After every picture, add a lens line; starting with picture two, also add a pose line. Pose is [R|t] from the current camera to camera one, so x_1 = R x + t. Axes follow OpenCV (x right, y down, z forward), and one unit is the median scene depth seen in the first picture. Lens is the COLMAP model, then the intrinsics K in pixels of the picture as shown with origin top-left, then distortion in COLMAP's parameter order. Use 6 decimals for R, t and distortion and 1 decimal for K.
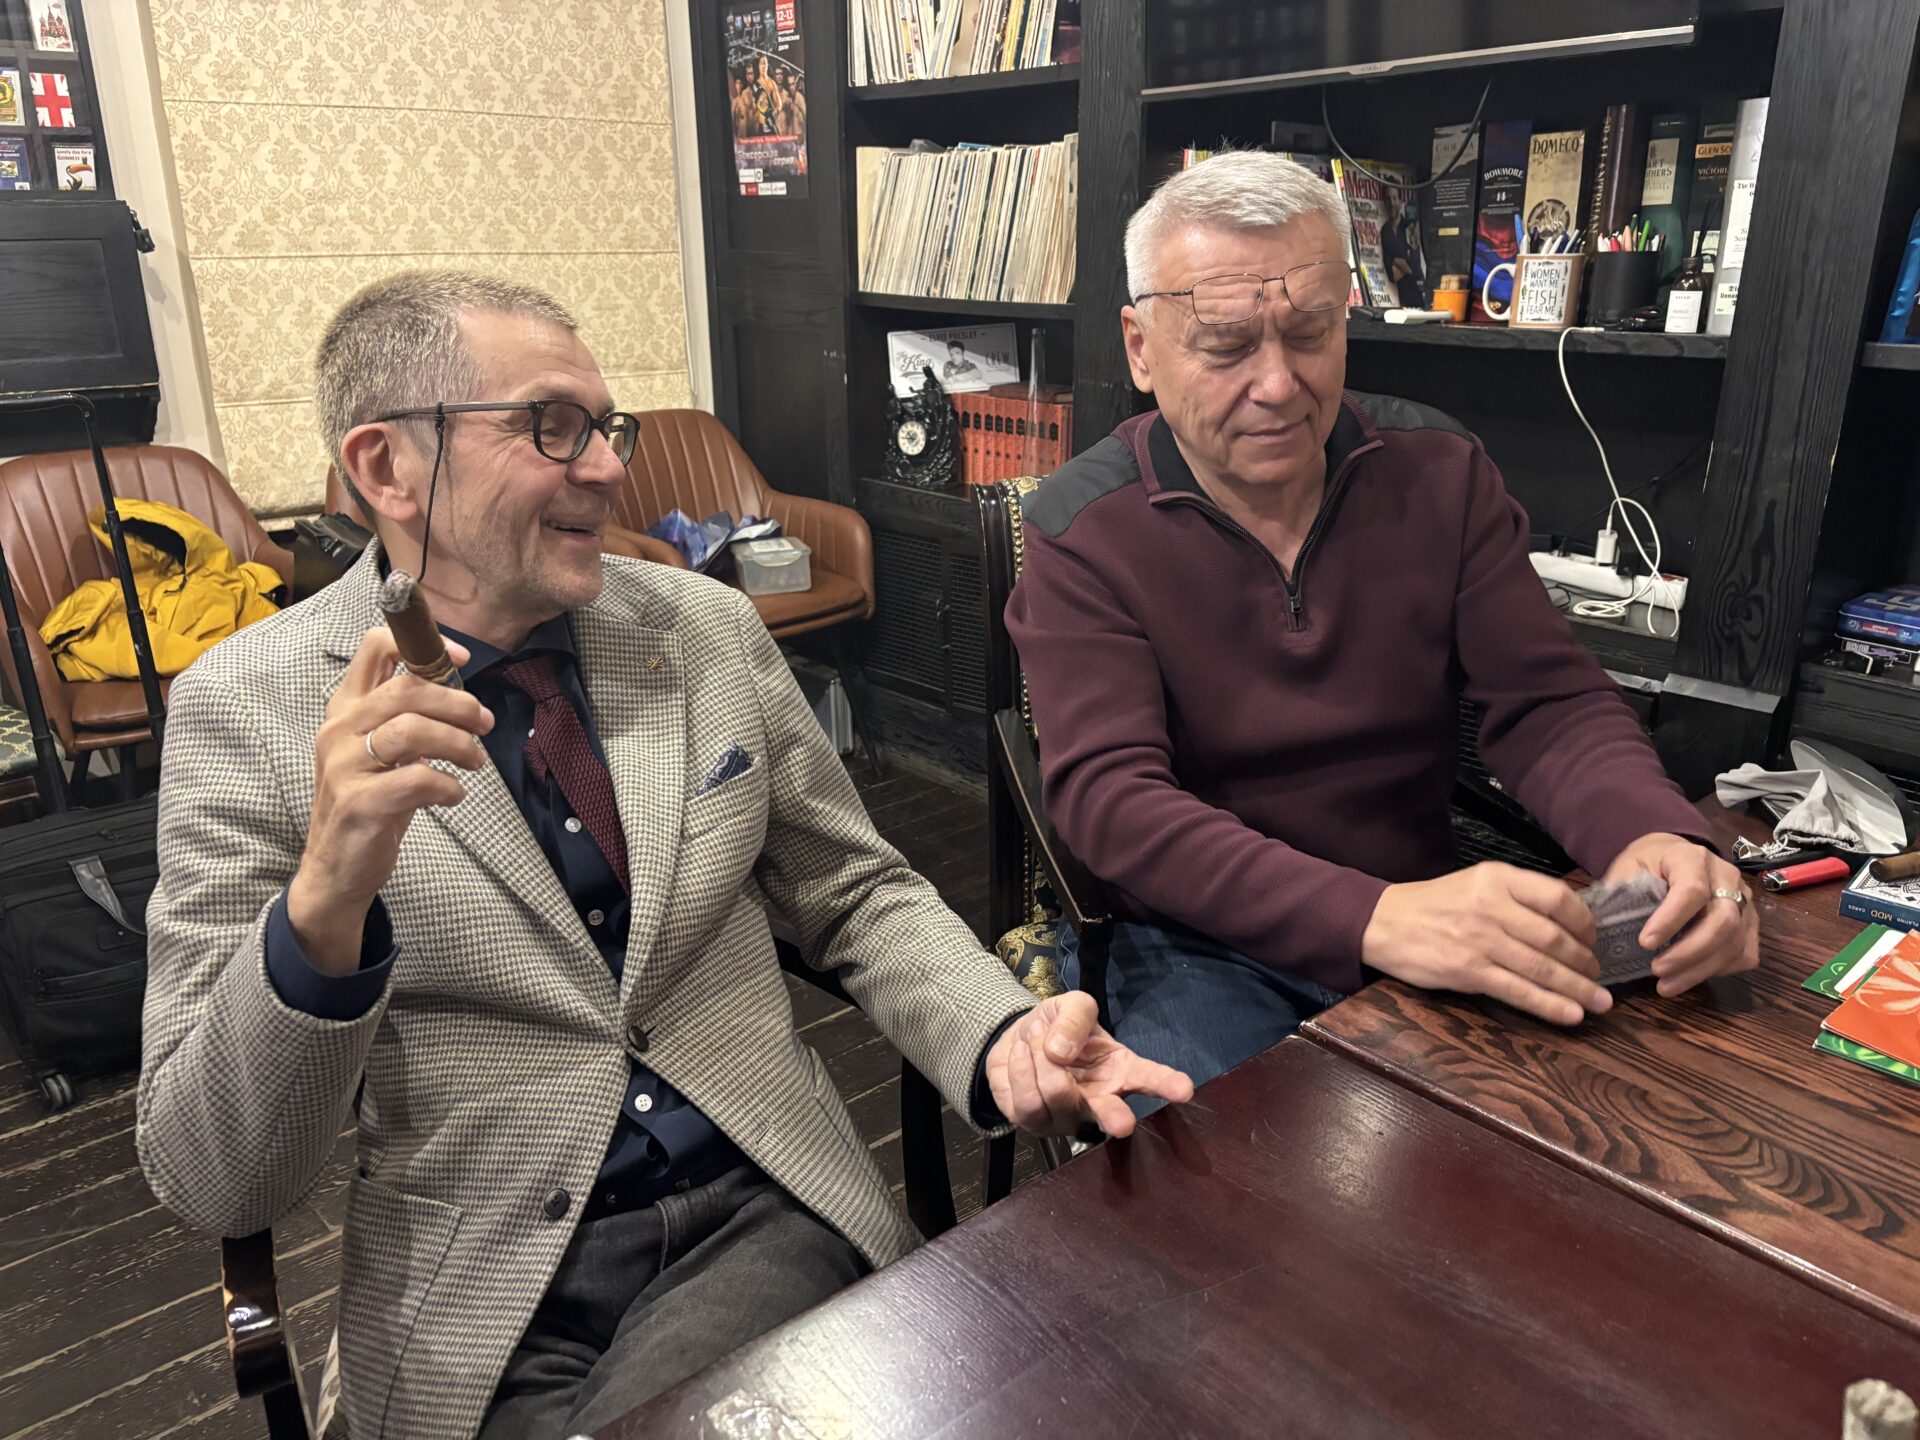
lens RADIAL K [[1433.4, 0, 965.4], [0, 1433.4, 727.7], [0, 0, 1]] dist [0.046105, -0.045564]
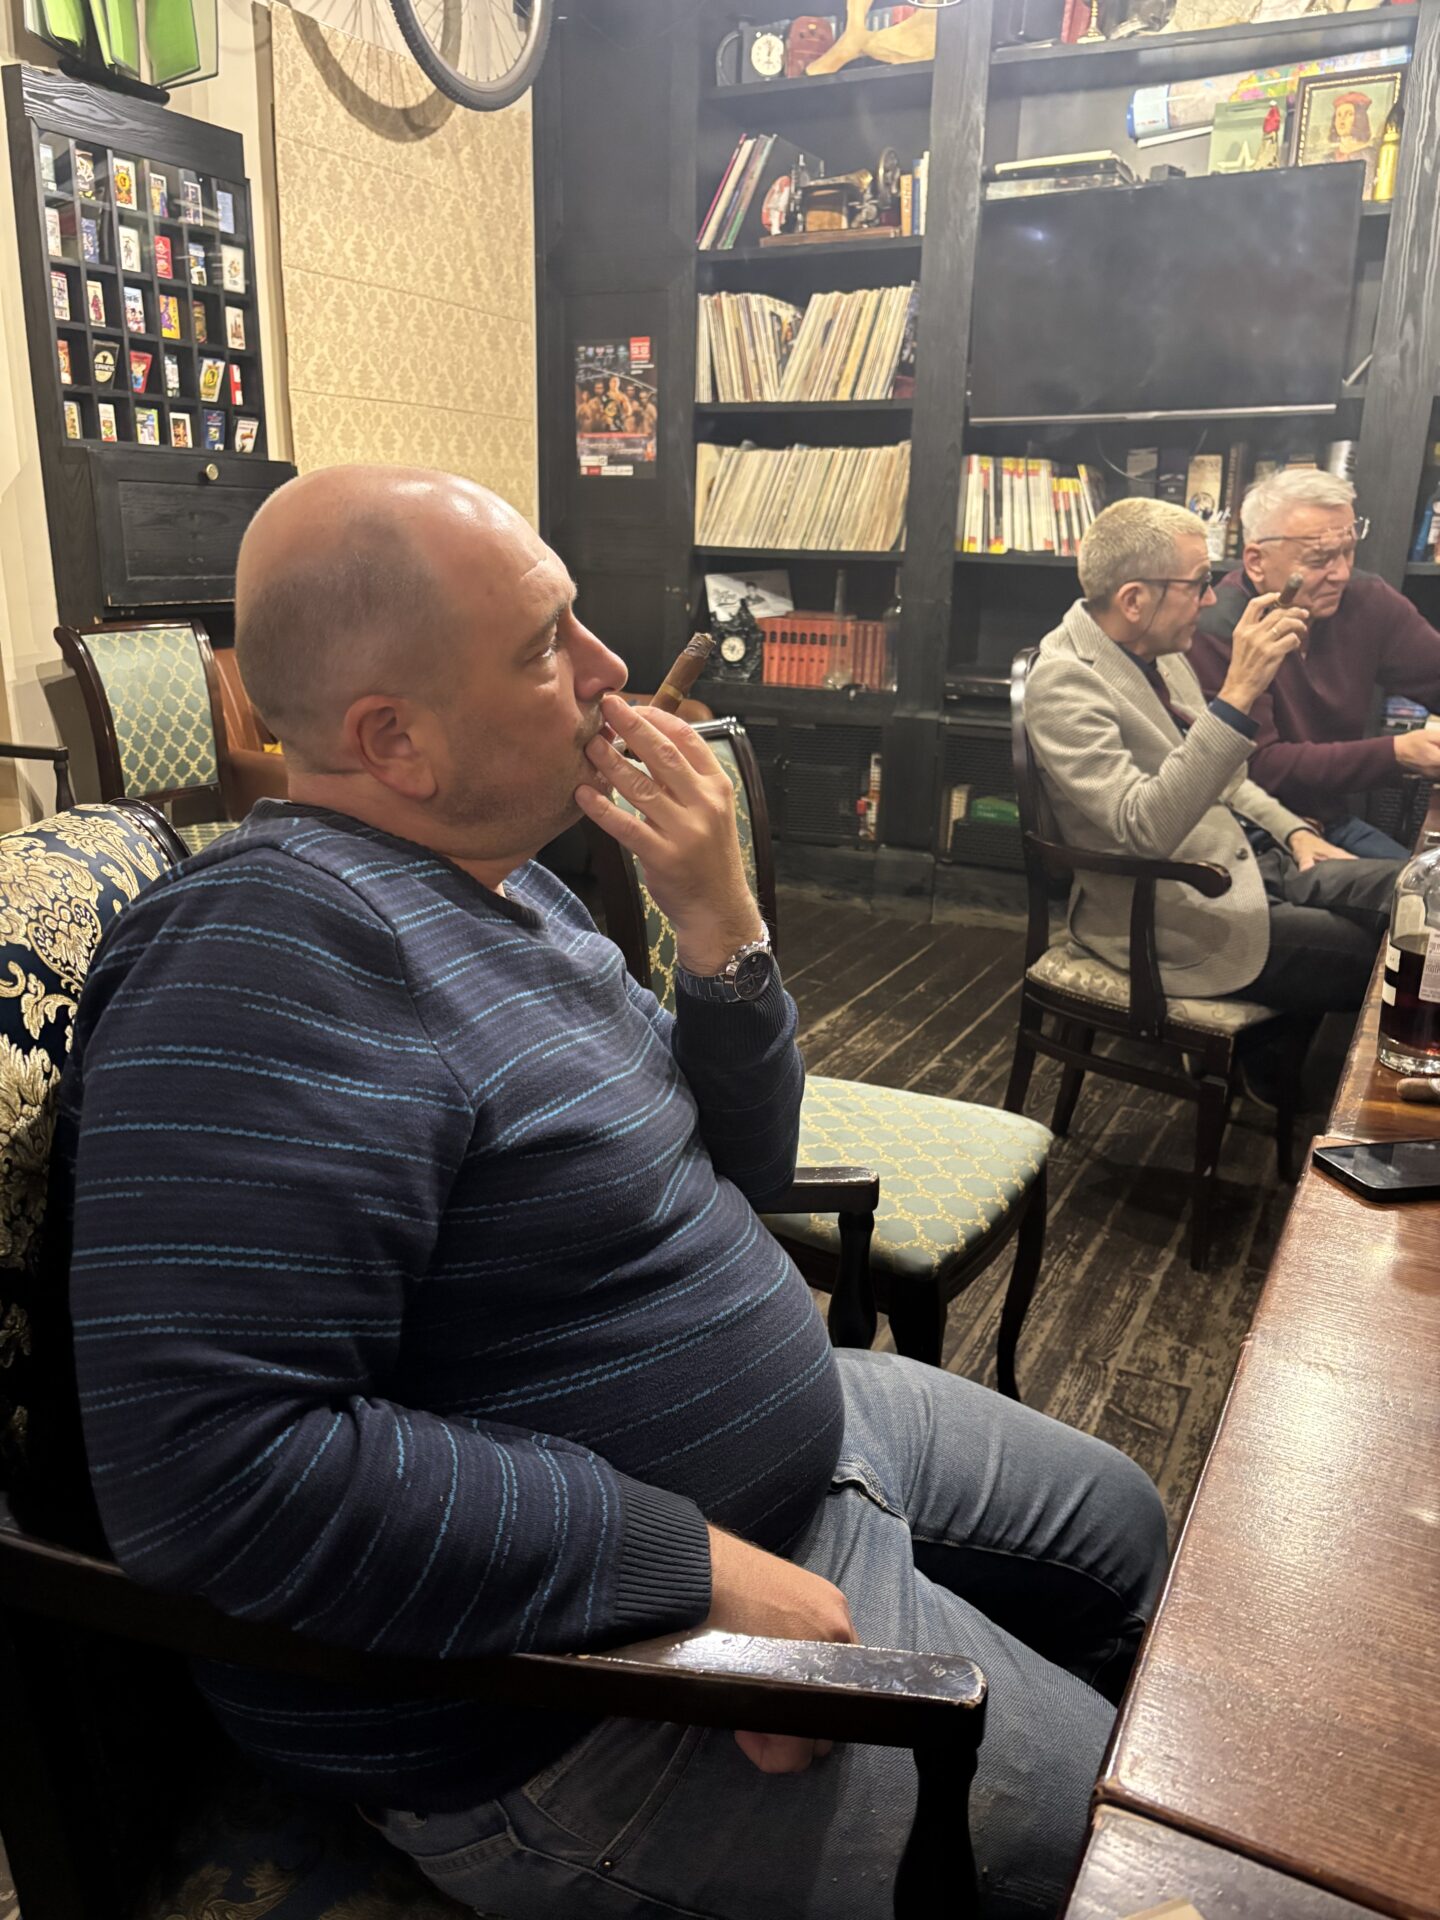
lens RADIAL K [[1462.3, 0, 664.8], [0, 1462.3, 989.4], [0, 0, 1]] dist [-0.001952, -0.003701]
pose [[0.939954, -0.079692, 0.331866, -0.712328], [0.090154, 0.995796, -0.016222, 0.174424], [-0.329178, 0.045167, 0.943187, -0.367927]]
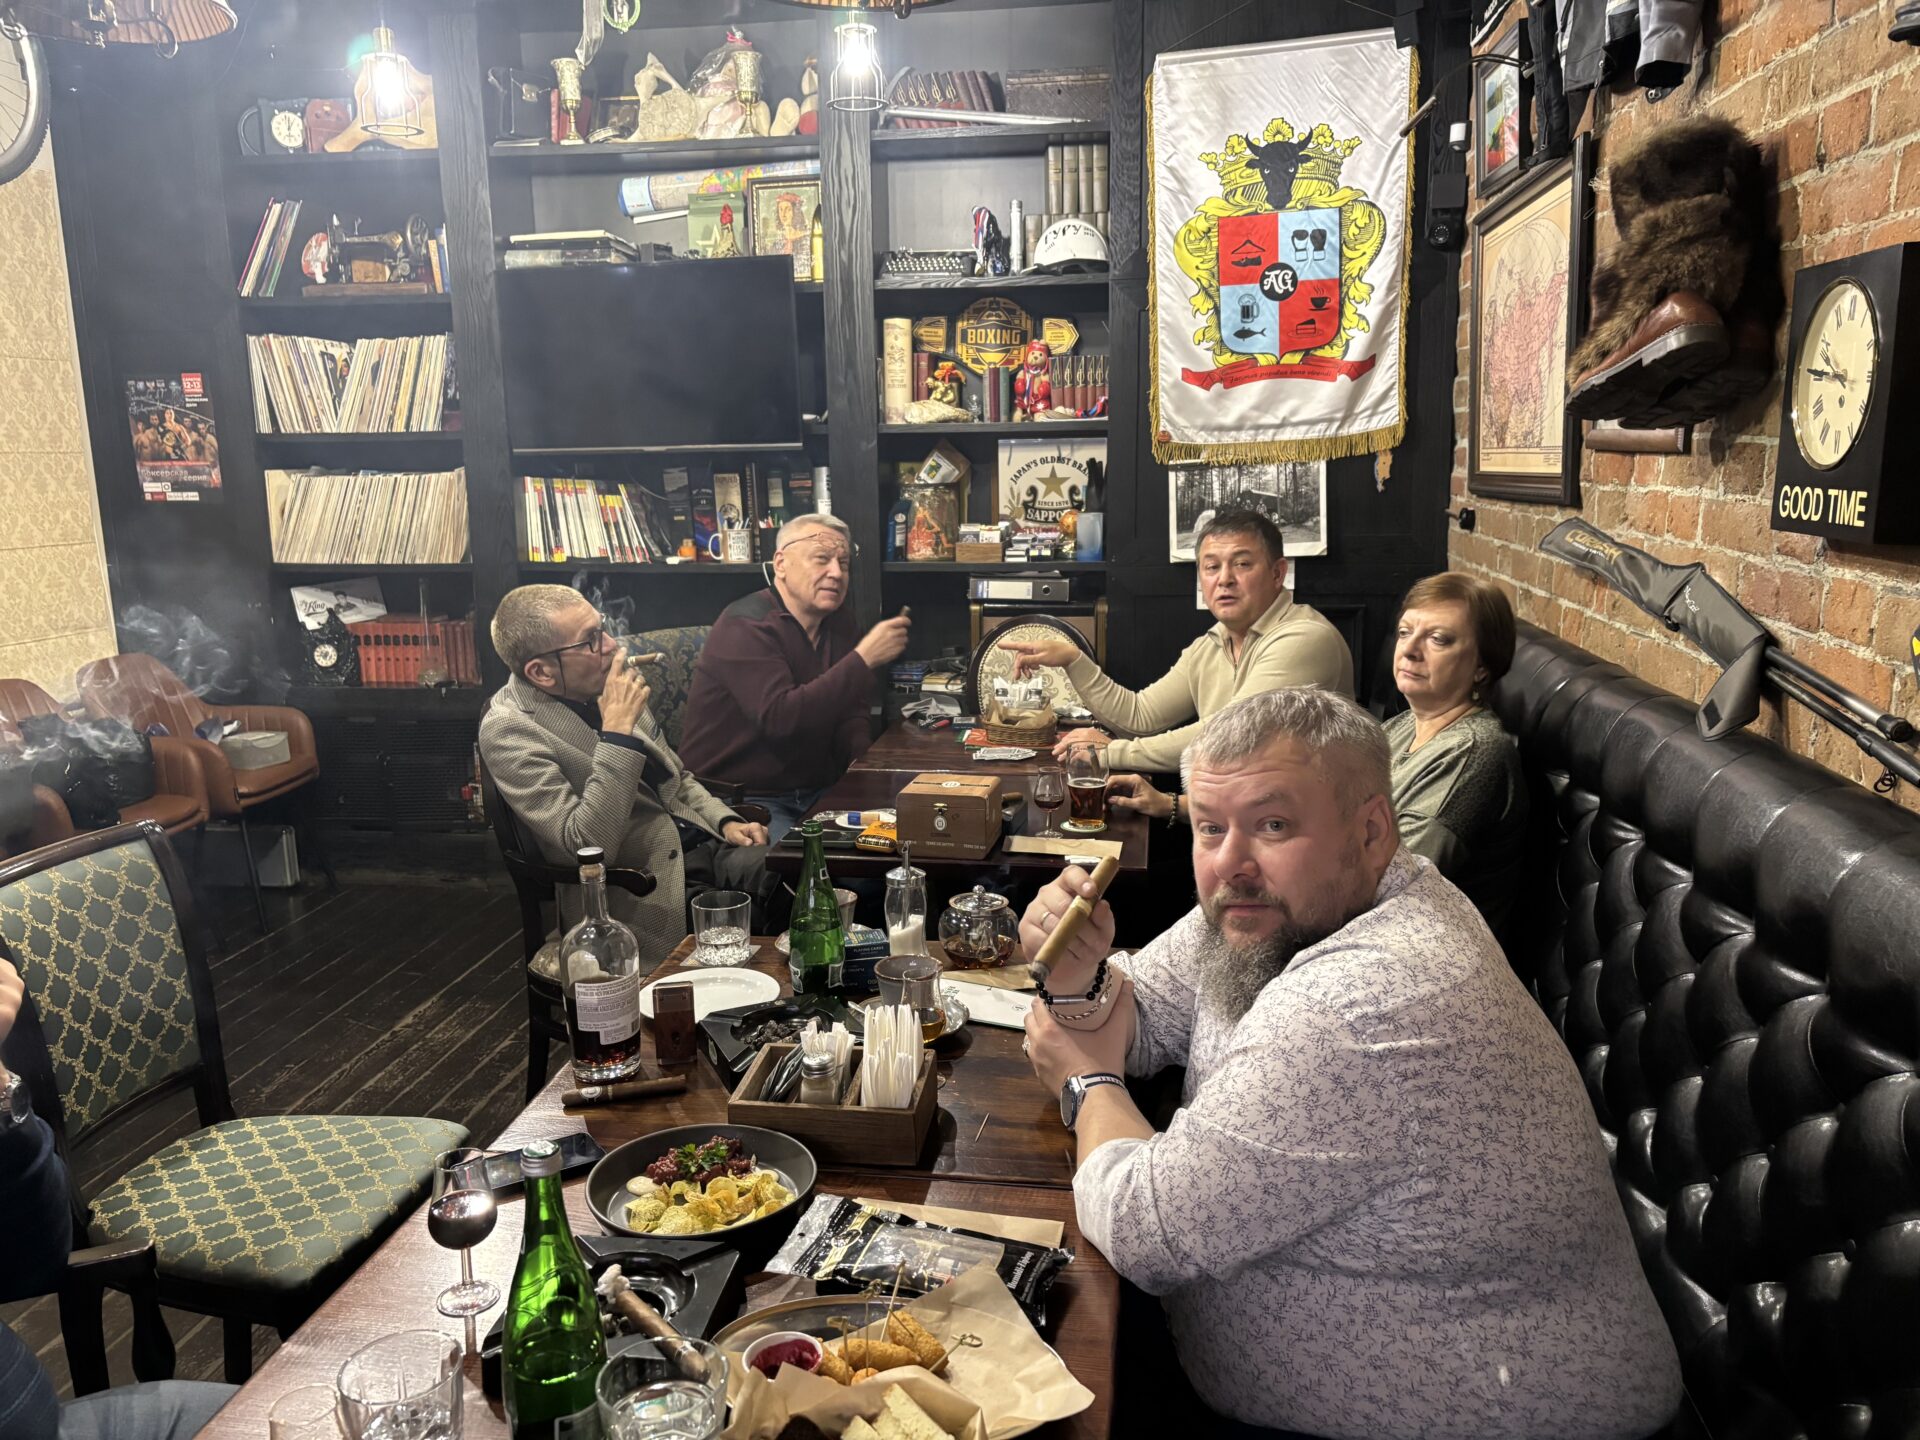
lens RADIAL K [[1482.4, 0, 960.0], [0, 1482.4, 720.0], [0, 0, 1]] dist [0.040480, -0.033925]
pose [[0.757408, -0.128672, 0.640138, -0.629289], [0.227029, 0.971117, -0.073418, 0.144336], [-0.612202, 0.200938, 0.764744, -0.653030]]
